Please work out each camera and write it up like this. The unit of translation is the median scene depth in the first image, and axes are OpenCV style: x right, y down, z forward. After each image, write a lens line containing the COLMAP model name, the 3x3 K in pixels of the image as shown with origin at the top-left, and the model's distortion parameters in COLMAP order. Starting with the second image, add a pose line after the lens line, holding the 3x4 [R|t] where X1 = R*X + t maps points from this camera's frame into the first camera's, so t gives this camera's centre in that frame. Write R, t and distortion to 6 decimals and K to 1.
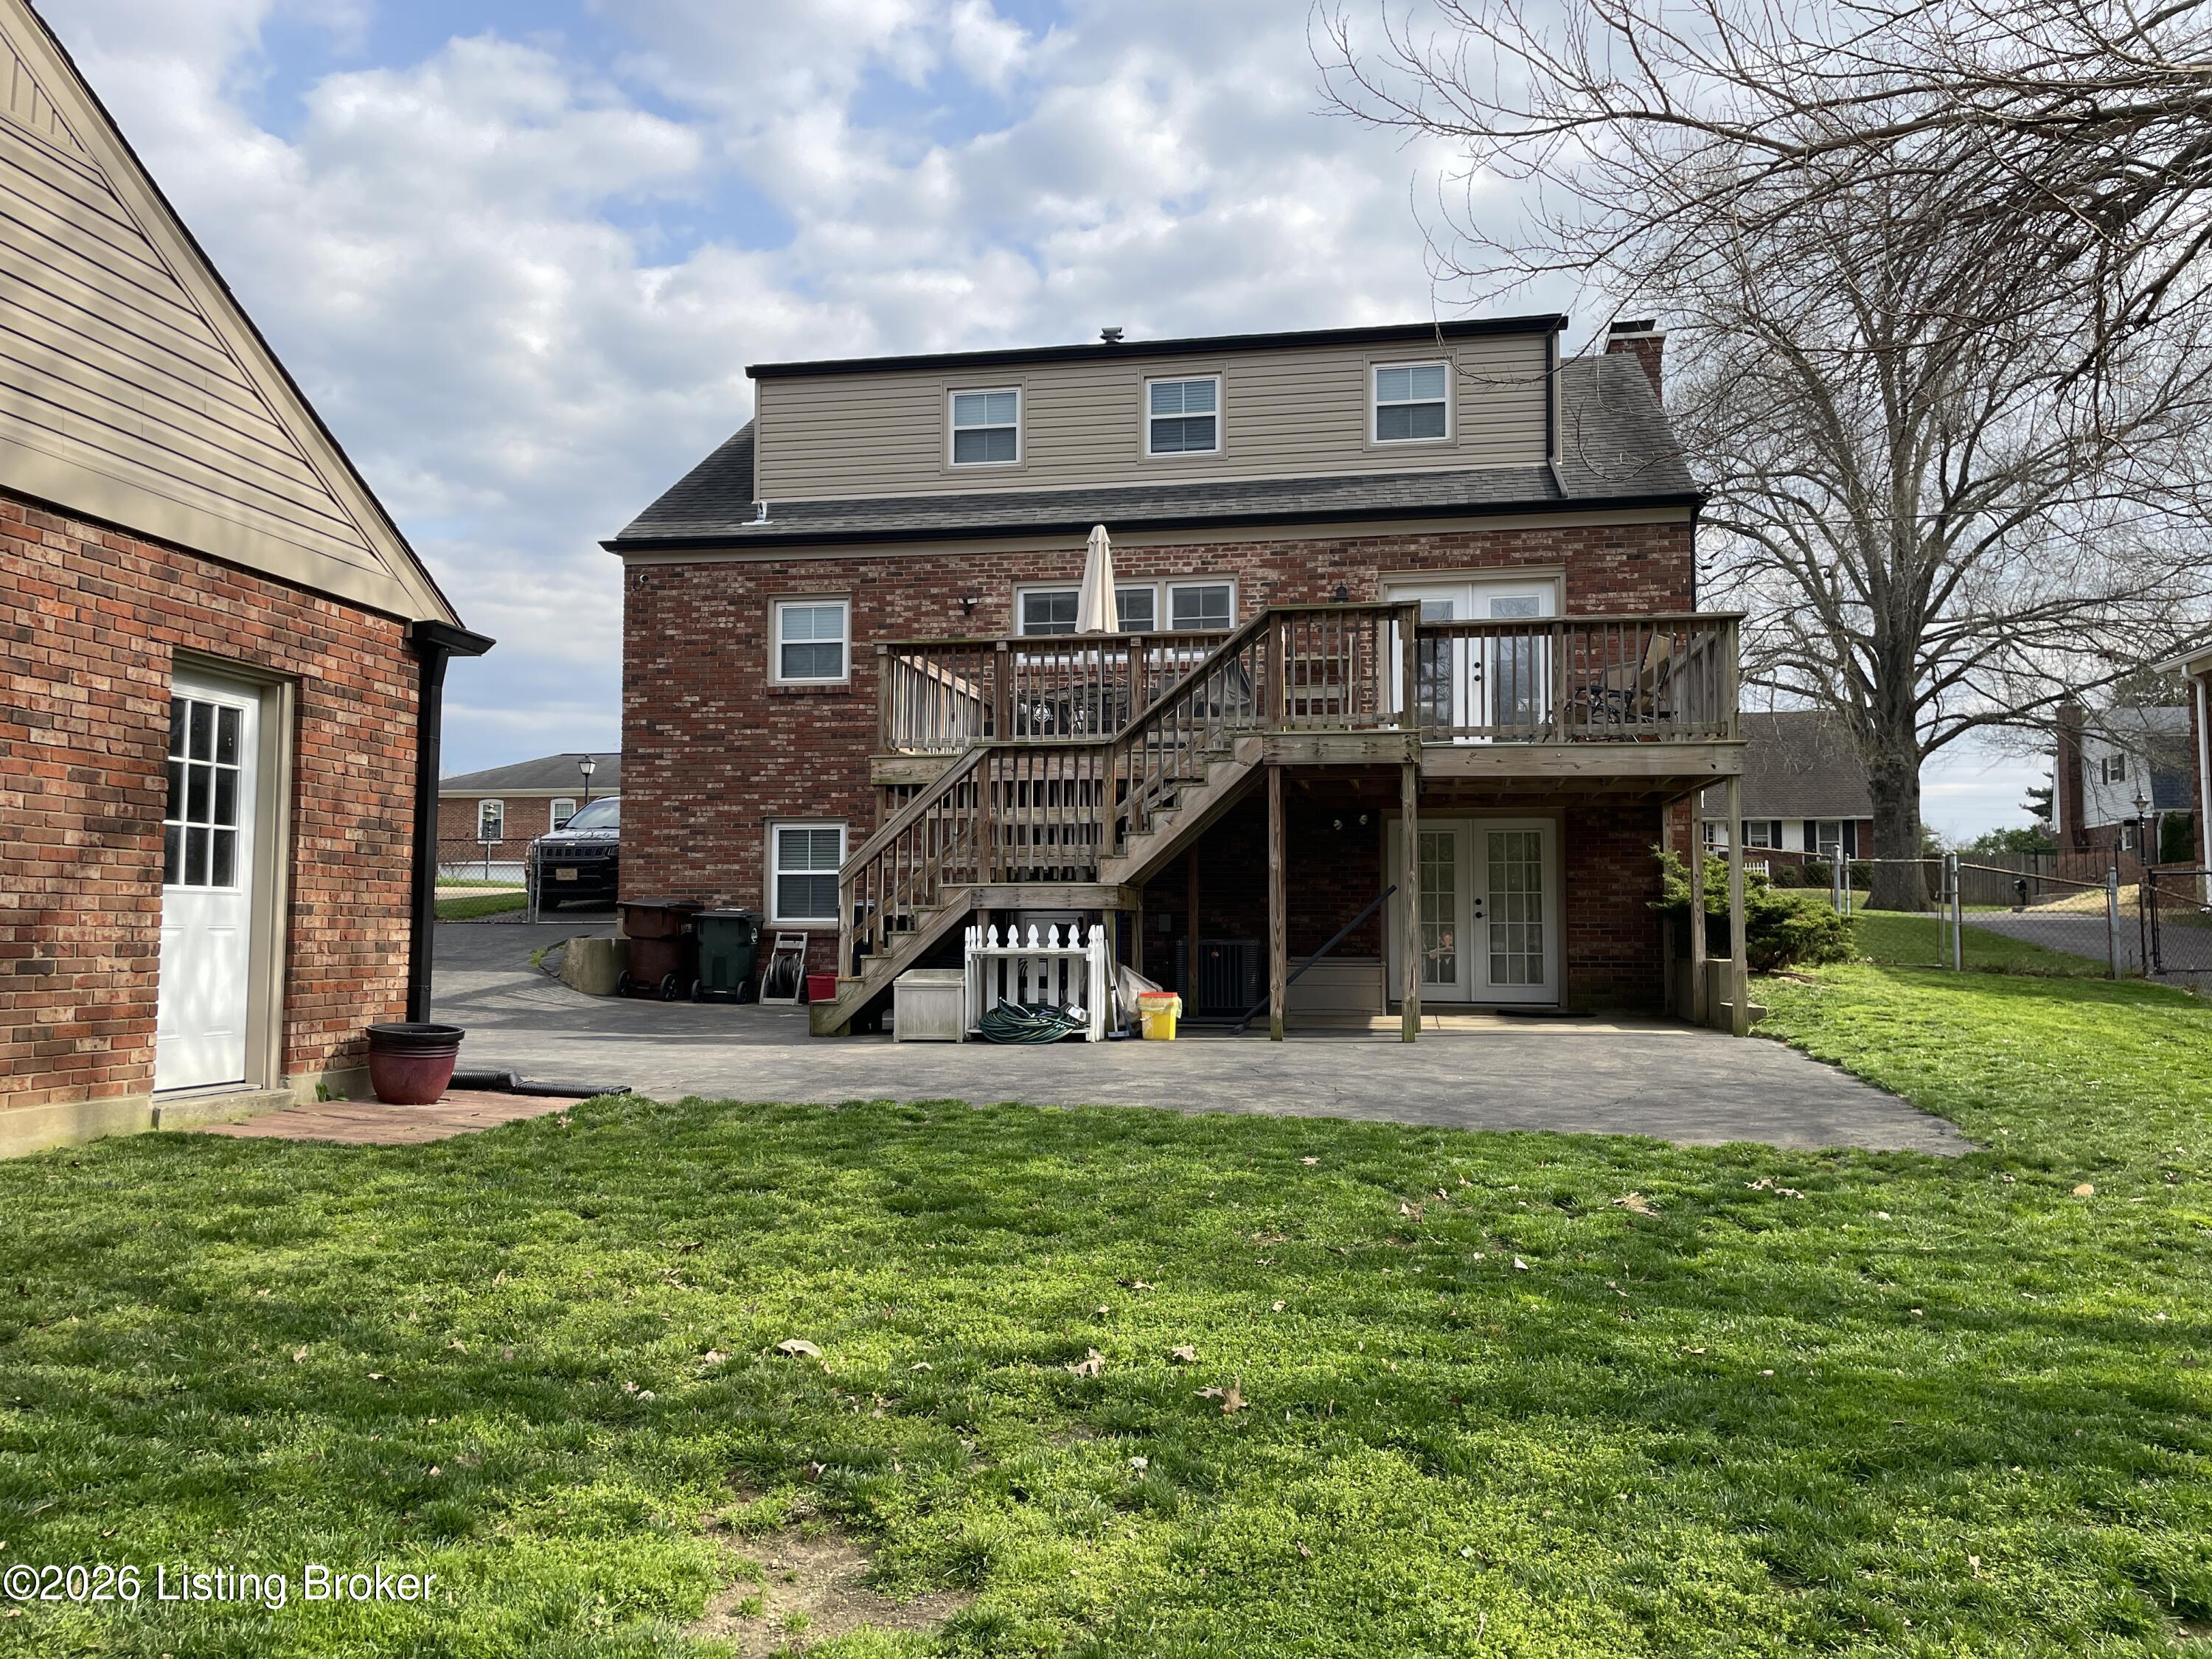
lens RADIAL K [[1667.8, 0, 1150.6], [0, 1667.8, 825.3], [0, 0, 1]] dist [0.060732, -0.041927]
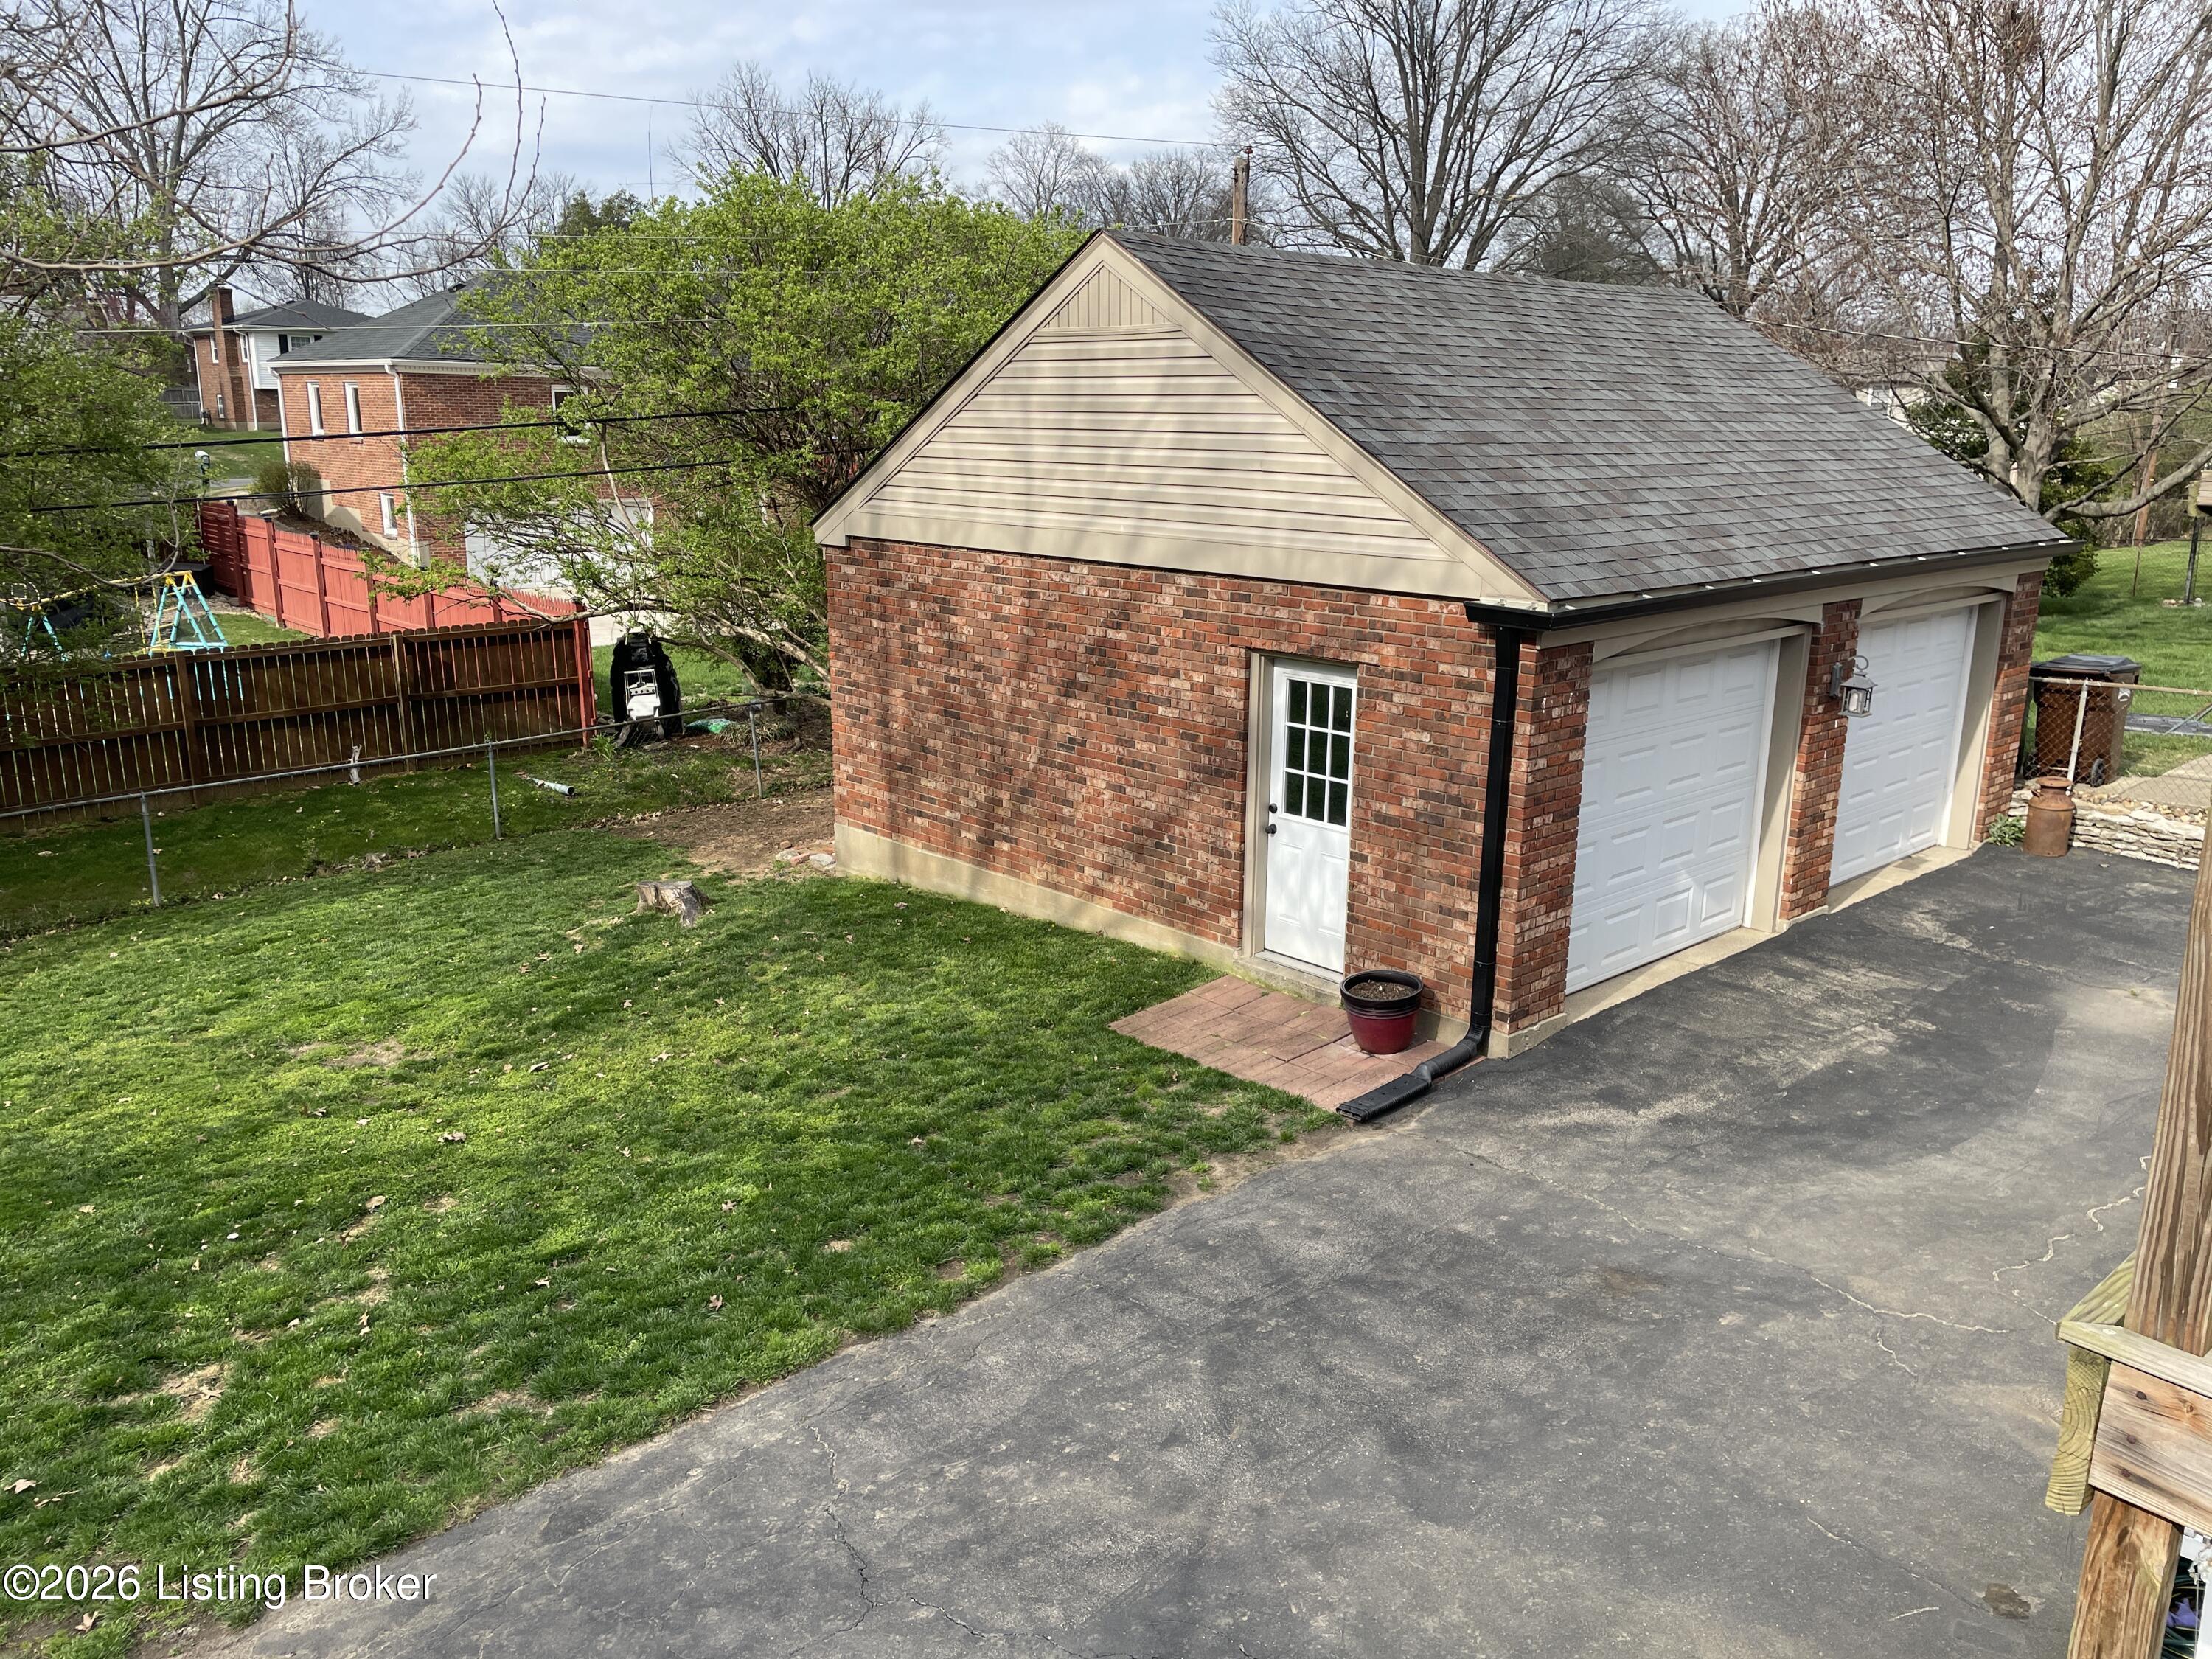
lens RADIAL K [[1667.8, 0, 1101.6], [0, 1667.8, 839.2], [0, 0, 1]] dist [0.060732, -0.041927]
pose [[-0.628597, 0.191552, -0.753773, 0.485404], [0.048422, 0.976954, 0.207886, -0.208381], [0.776223, 0.094177, -0.623385, 1.519160]]
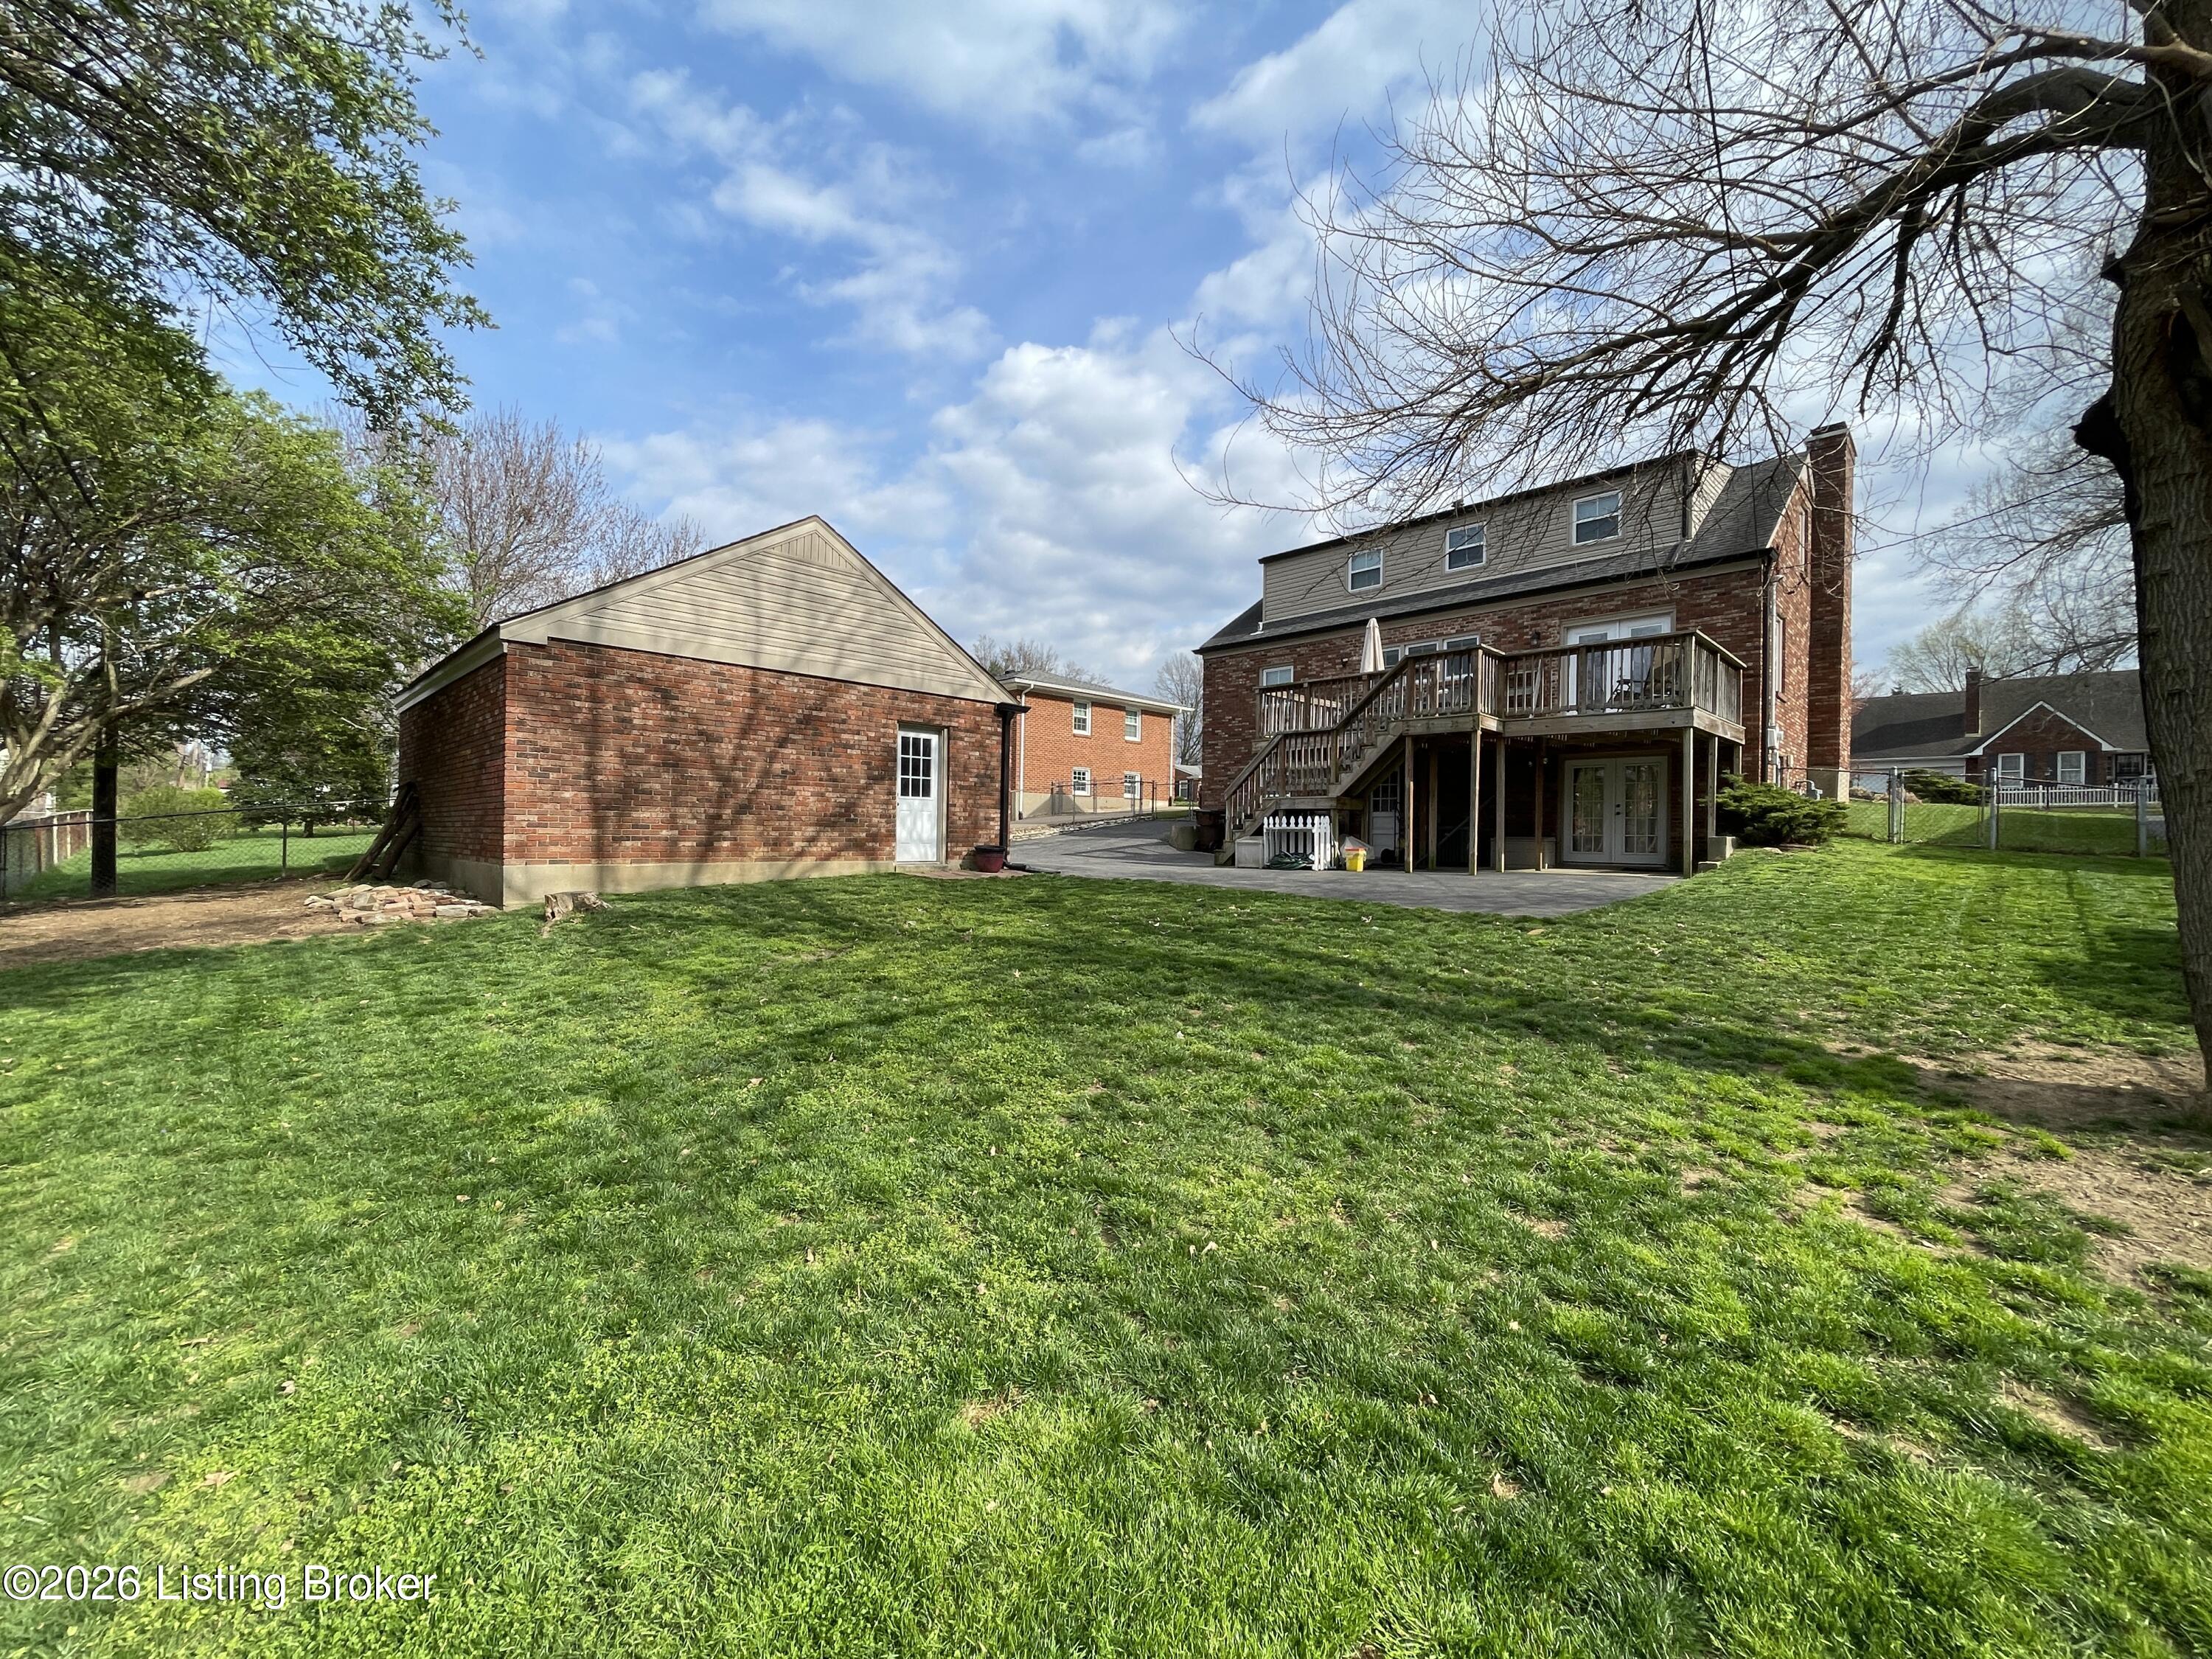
lens RADIAL K [[890.9, 0, 1117.9], [0, 890.9, 833.7], [0, 0, 1]] dist [-0.002214, -0.000280]
pose [[0.813381, 0.009581, -0.581653, 0.618231], [0.026296, 0.998237, 0.053215, 0.023343], [0.581137, -0.058579, 0.811695, -0.103286]]
